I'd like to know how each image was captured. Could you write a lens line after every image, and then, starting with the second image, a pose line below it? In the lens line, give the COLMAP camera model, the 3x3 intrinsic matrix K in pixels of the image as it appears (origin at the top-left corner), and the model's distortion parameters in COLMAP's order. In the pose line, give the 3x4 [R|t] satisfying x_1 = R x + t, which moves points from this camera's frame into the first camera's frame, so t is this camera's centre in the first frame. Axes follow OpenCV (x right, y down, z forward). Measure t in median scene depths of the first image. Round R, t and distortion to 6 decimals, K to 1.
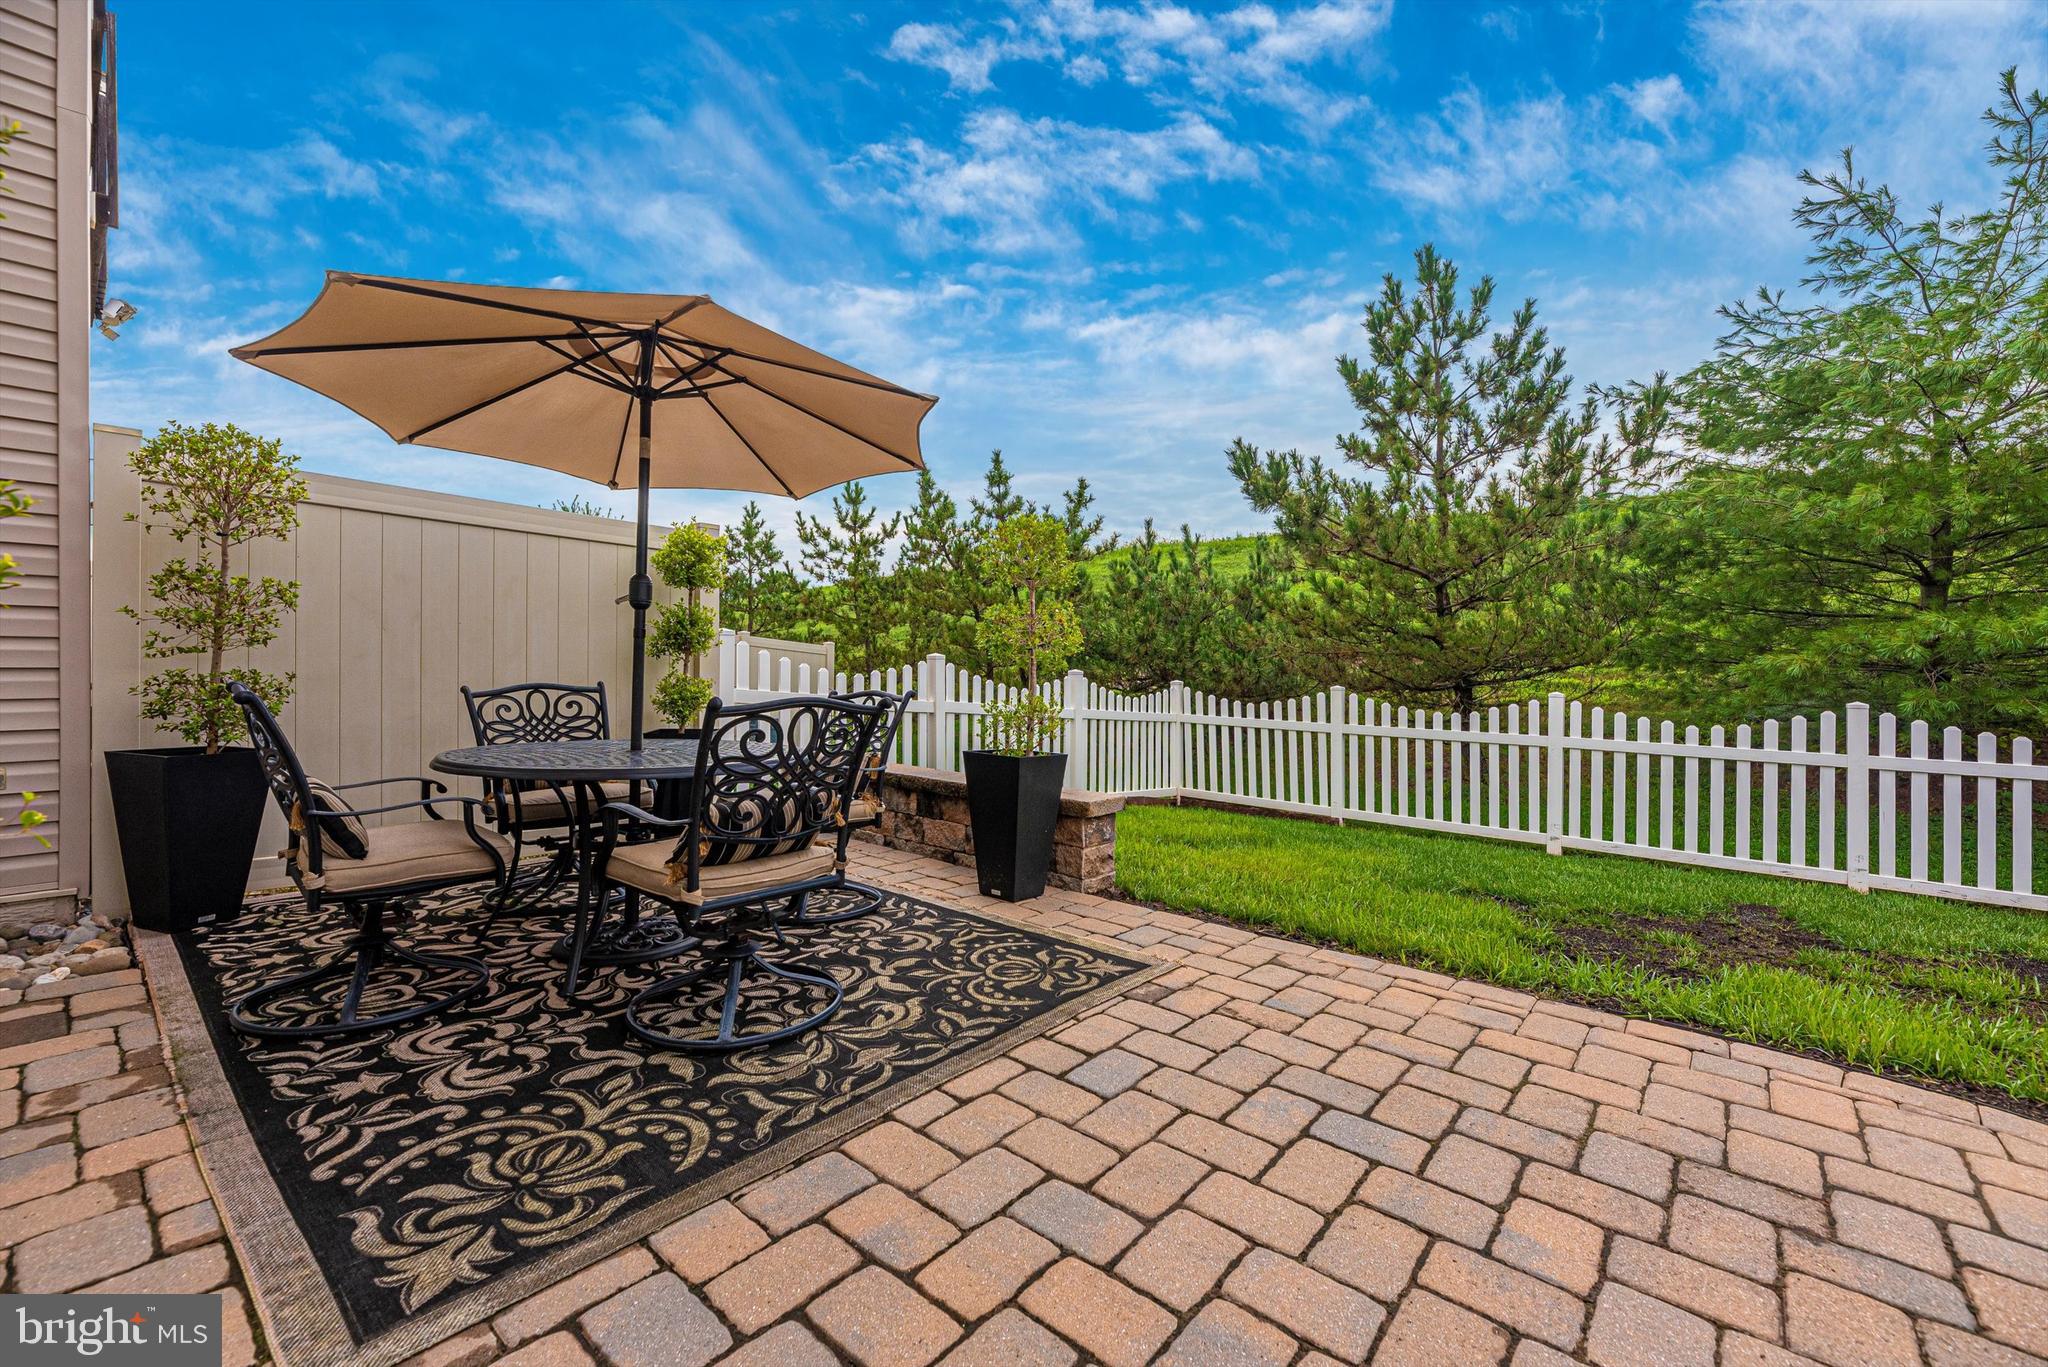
lens RADIAL K [[821.2, 0, 1026.0], [0, 821.2, 670.3], [0, 0, 1]] dist [-0.002453, 0.000220]
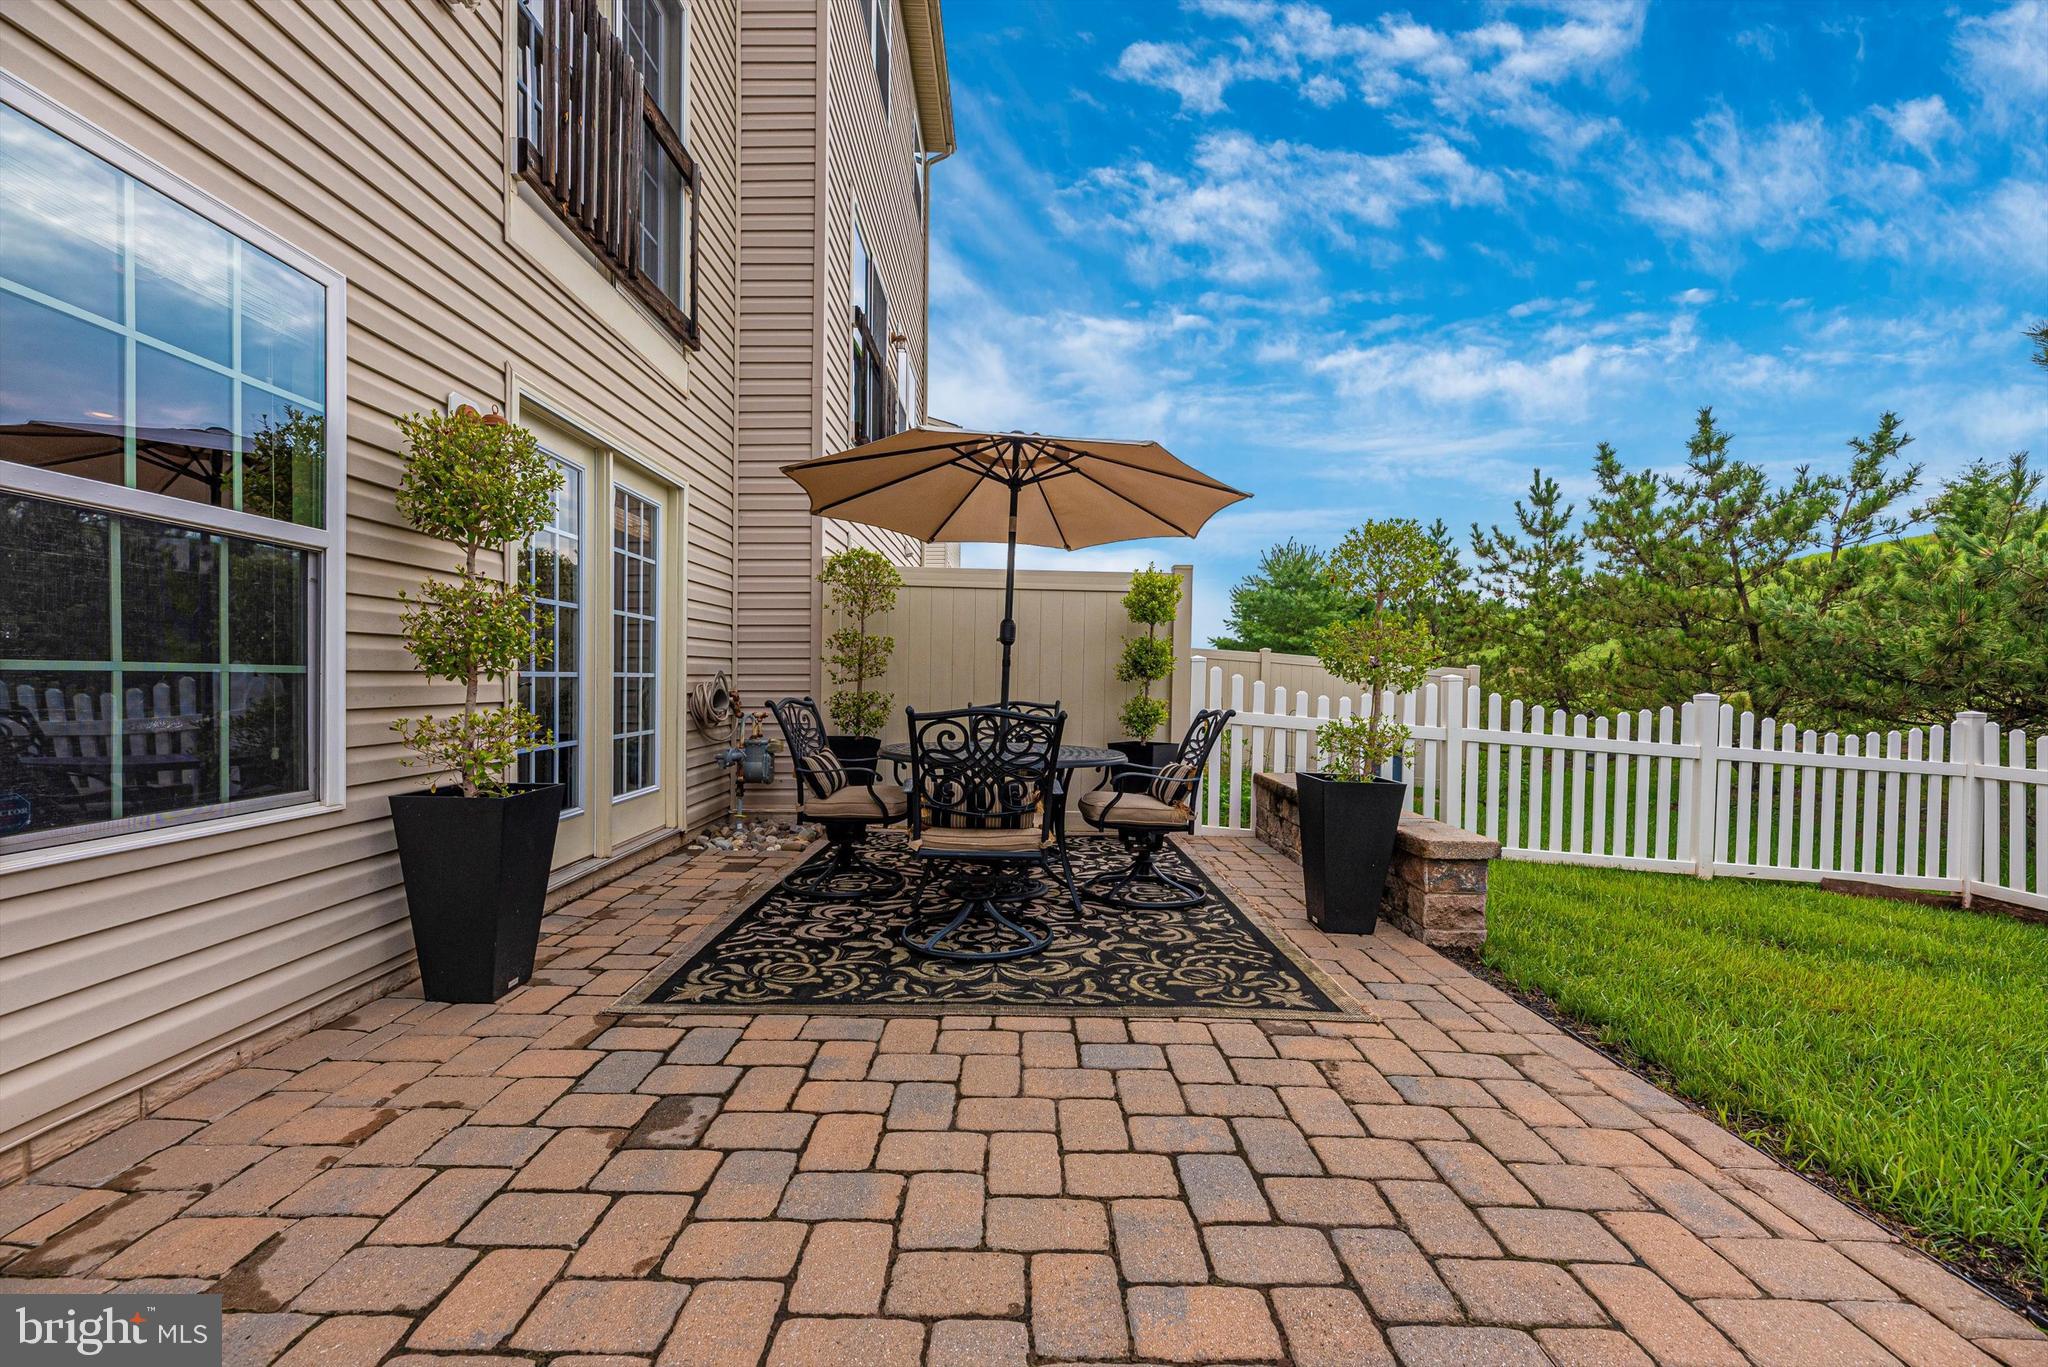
lens RADIAL K [[821.2, 0, 1029.3], [0, 821.2, 698.1], [0, 0, 1]] dist [-0.002453, 0.000220]
pose [[0.667081, 0.002514, -0.744981, 0.673603], [-0.002327, 0.999996, 0.001292, 0.013477], [0.744981, 0.000872, 0.667085, 0.153952]]
